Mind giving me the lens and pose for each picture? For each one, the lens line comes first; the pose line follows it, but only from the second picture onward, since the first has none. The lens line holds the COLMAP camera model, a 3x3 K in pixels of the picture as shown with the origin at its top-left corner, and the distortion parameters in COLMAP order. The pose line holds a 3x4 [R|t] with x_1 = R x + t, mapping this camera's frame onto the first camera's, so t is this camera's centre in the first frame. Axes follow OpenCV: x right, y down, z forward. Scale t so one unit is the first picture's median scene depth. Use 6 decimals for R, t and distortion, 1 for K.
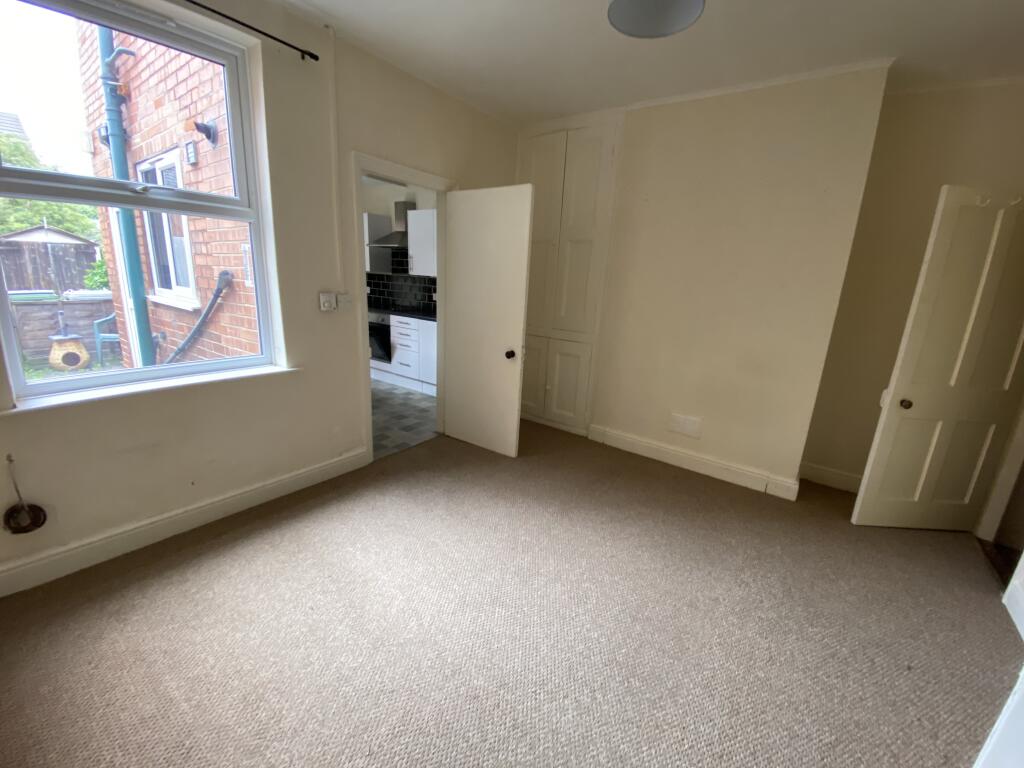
lens RADIAL K [[417.2, 0, 511.0], [0, 417.2, 385.1], [0, 0, 1]] dist [0.003795, -0.000195]
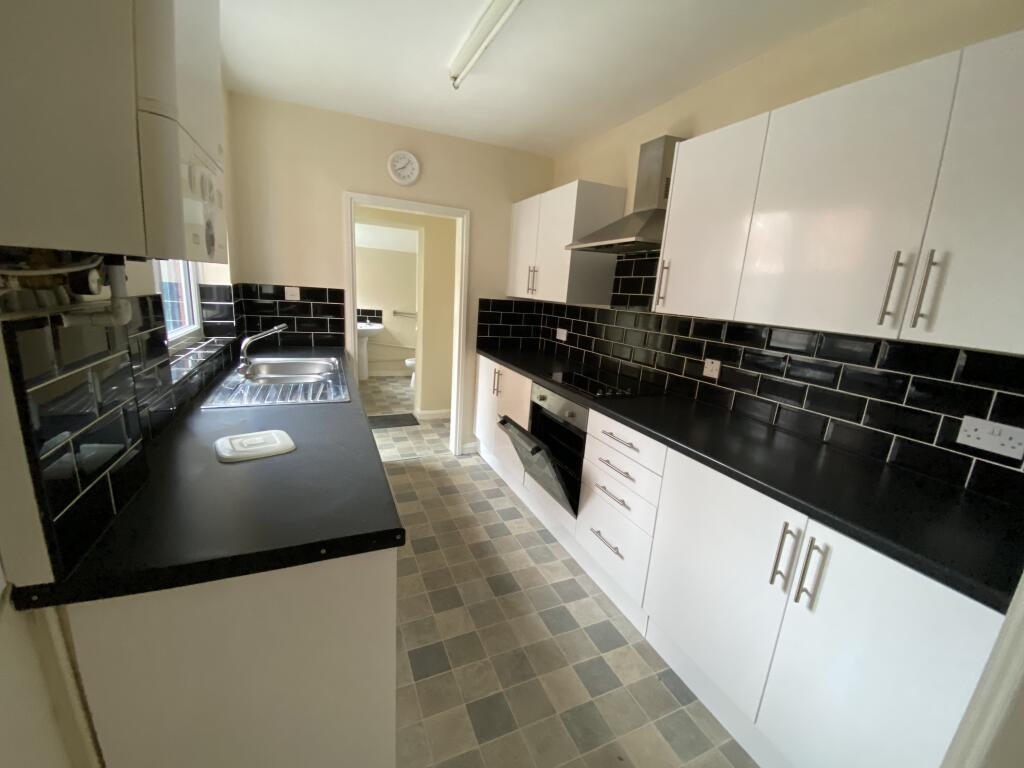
lens RADIAL K [[417.2, 0, 509.1], [0, 417.2, 386.8], [0, 0, 1]] dist [0.003795, -0.000195]
pose [[0.873171, 0.123005, -0.471638, -0.163005], [-0.152638, 0.987968, -0.024923, -0.160096], [0.462898, 0.093752, 0.881440, 0.579733]]
